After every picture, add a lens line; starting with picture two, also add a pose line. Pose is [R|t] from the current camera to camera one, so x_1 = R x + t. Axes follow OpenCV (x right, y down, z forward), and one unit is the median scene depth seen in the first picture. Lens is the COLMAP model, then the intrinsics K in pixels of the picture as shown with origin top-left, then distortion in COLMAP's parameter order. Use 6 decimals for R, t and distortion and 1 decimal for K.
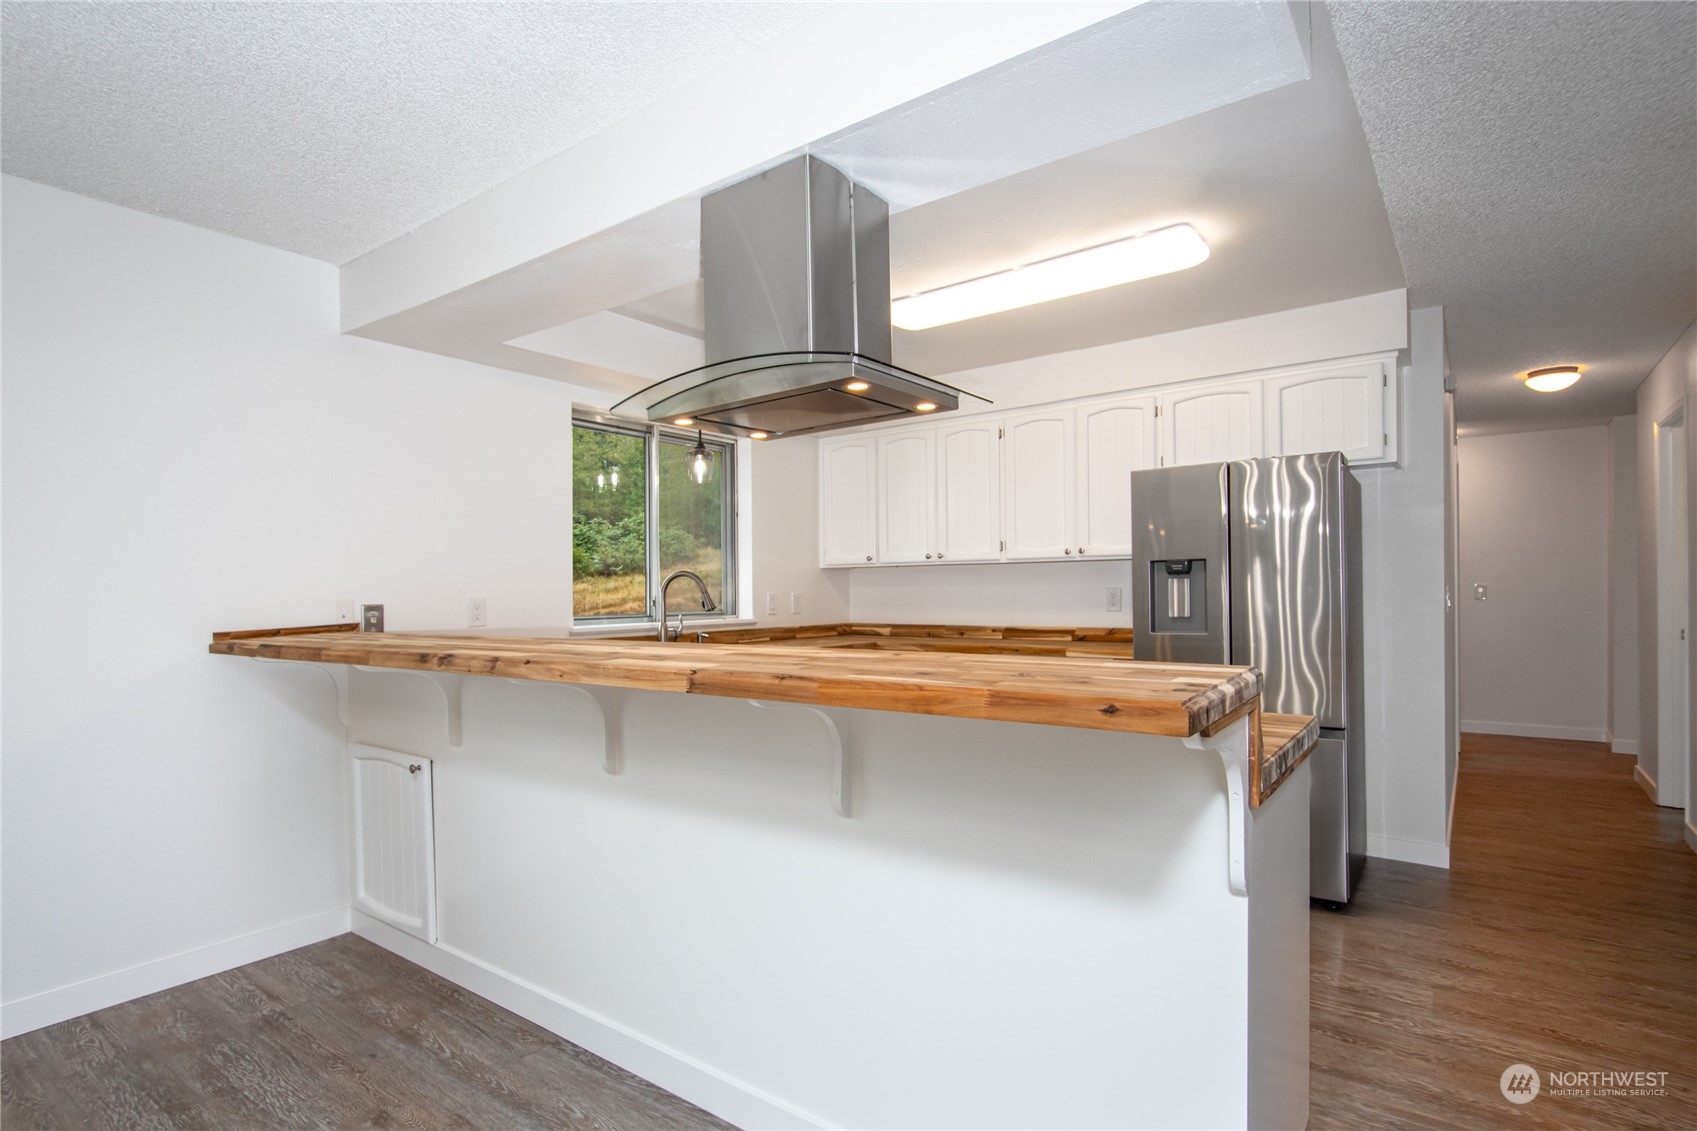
lens RADIAL K [[849.1, 0, 844.0], [0, 849.1, 579.0], [0, 0, 1]] dist [-0.001501, -0.000623]
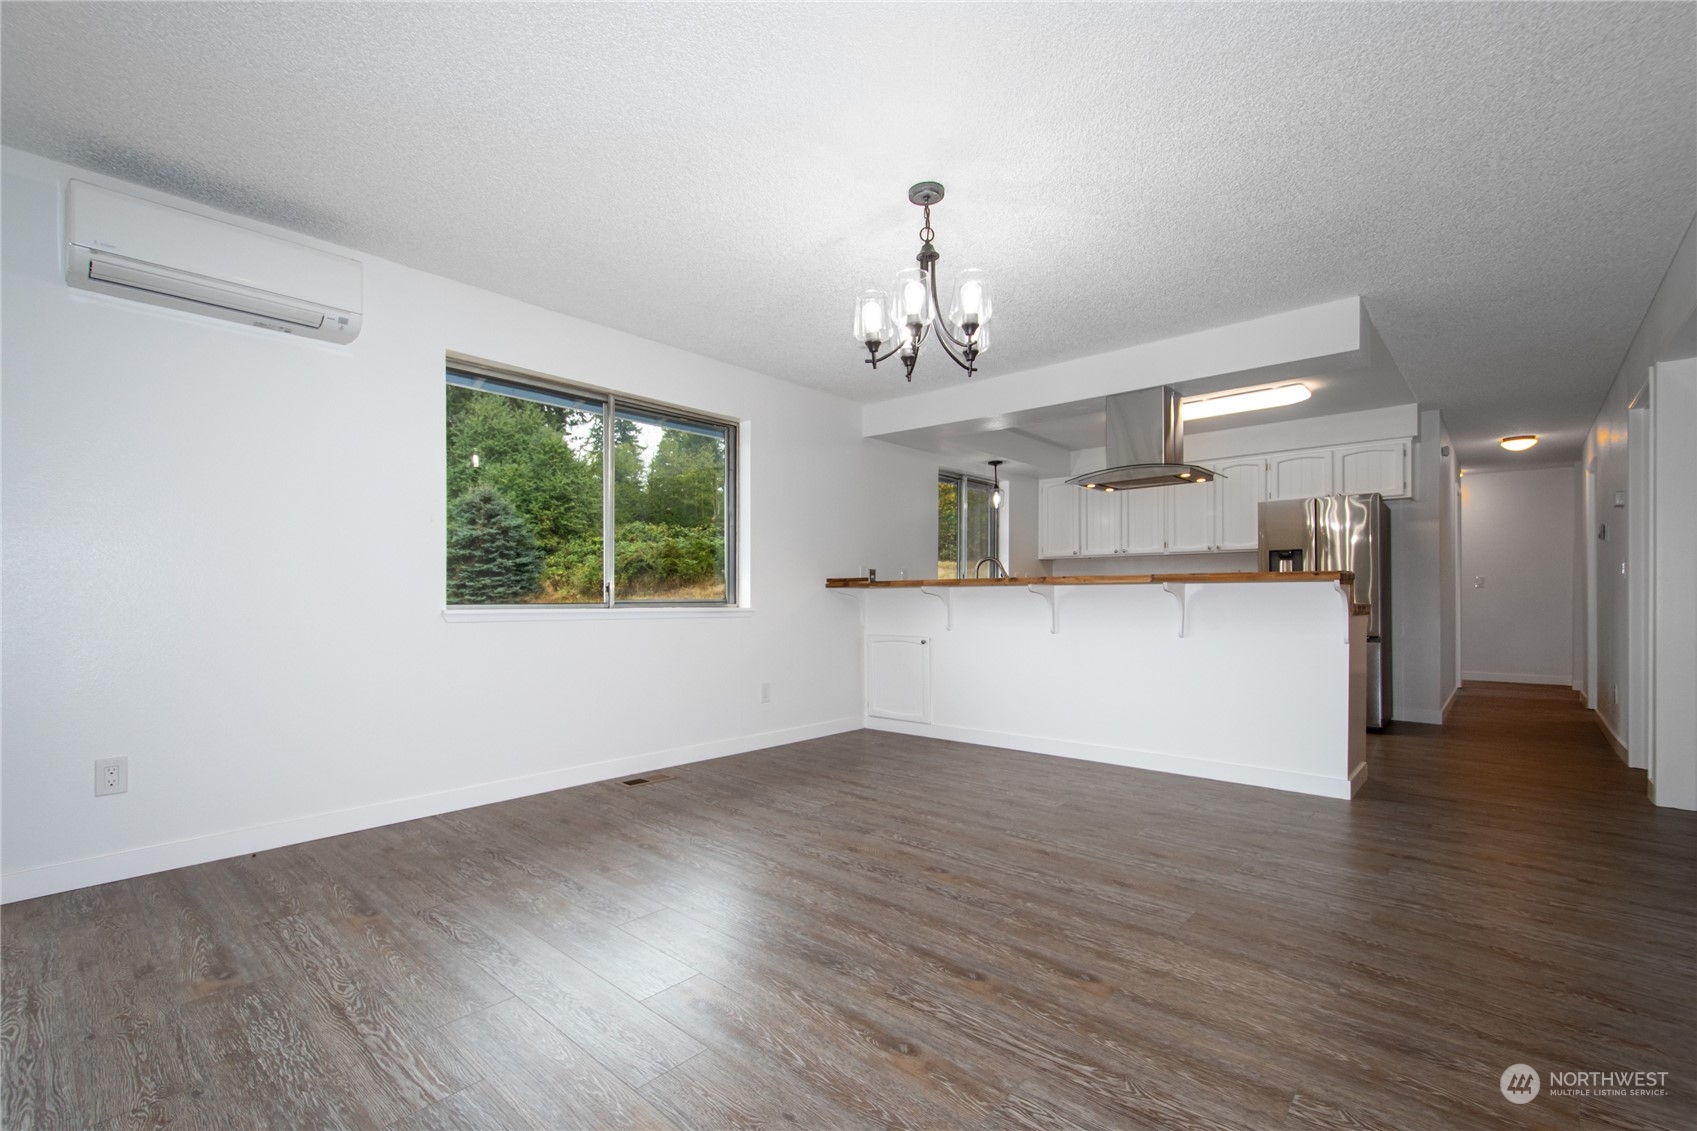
lens RADIAL K [[737.8, 0, 841.0], [0, 737.8, 583.2], [0, 0, 1]] dist [0.004926, -0.003605]
pose [[0.995690, 0.008830, -0.092320, -0.394846], [-0.009281, 0.999947, -0.004454, 0.061210], [0.092275, 0.005291, 0.995719, -0.650414]]
